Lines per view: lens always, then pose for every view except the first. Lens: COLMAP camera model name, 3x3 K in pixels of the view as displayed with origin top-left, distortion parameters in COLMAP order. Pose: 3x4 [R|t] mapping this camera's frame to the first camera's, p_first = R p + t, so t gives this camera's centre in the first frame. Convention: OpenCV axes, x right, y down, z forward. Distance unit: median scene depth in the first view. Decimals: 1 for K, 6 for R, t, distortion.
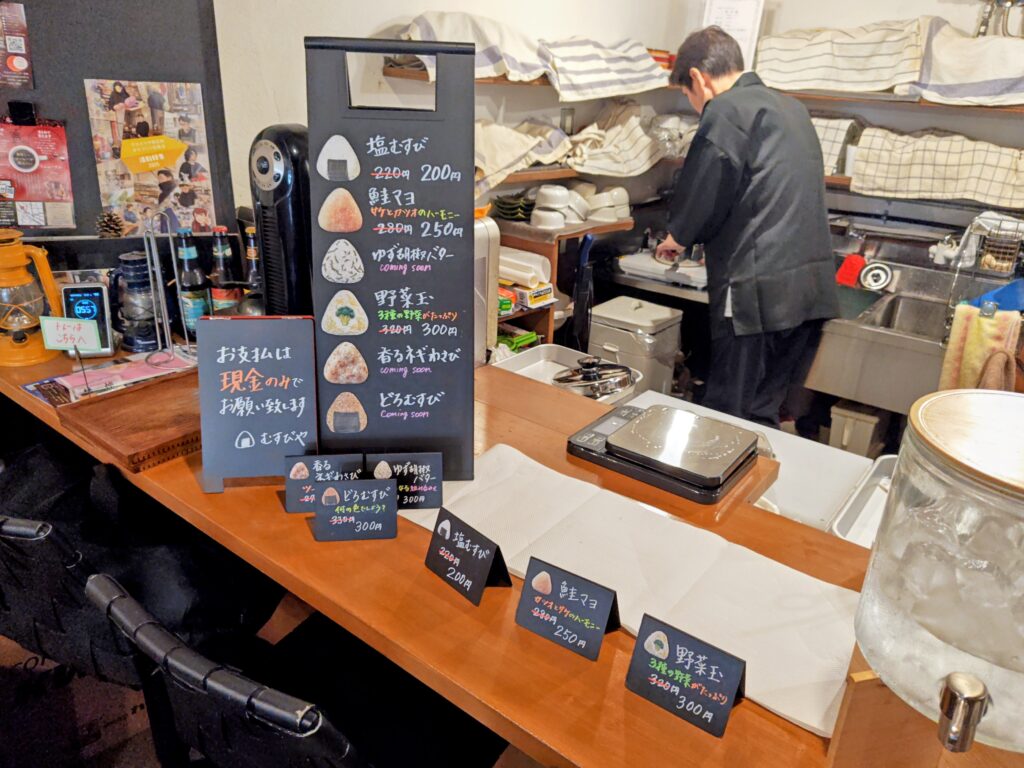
lens RADIAL K [[754.1, 0, 529.0], [0, 754.1, 384.4], [0, 0, 1]] dist [0.033633, -0.029001]
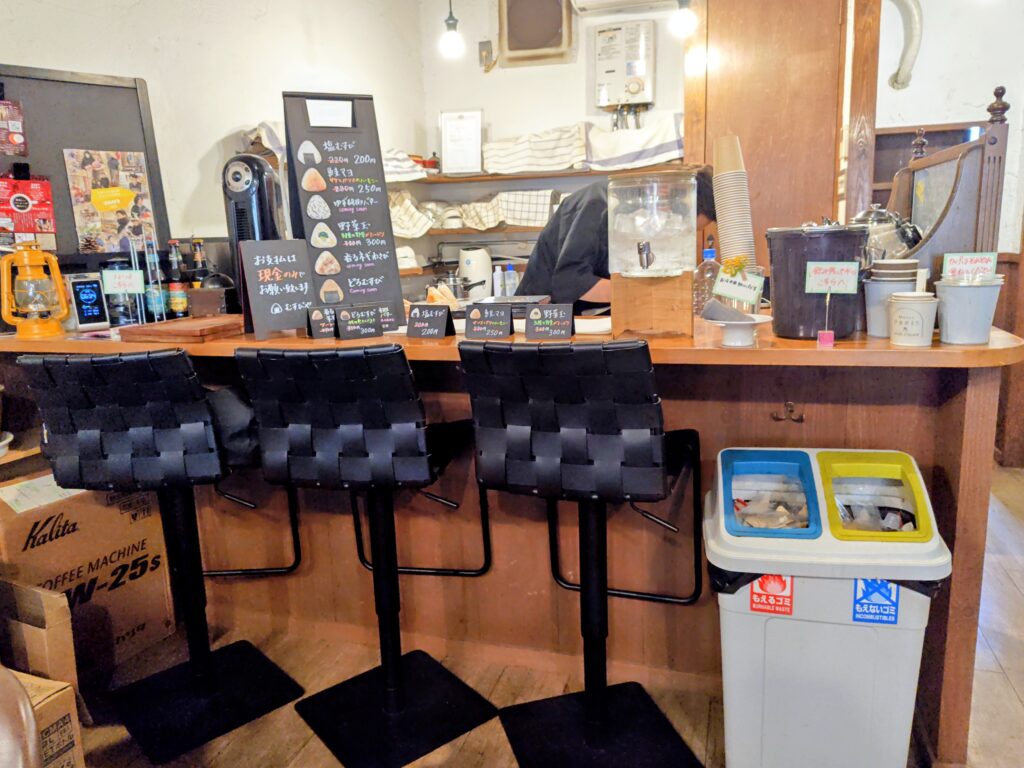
lens RADIAL K [[754.1, 0, 529.0], [0, 754.1, 384.4], [0, 0, 1]] dist [0.033633, -0.029001]
pose [[0.930095, -0.145470, 0.337285, -0.381357], [0.209069, 0.964643, -0.160482, 0.541692], [-0.302014, 0.219780, 0.927623, -0.617843]]
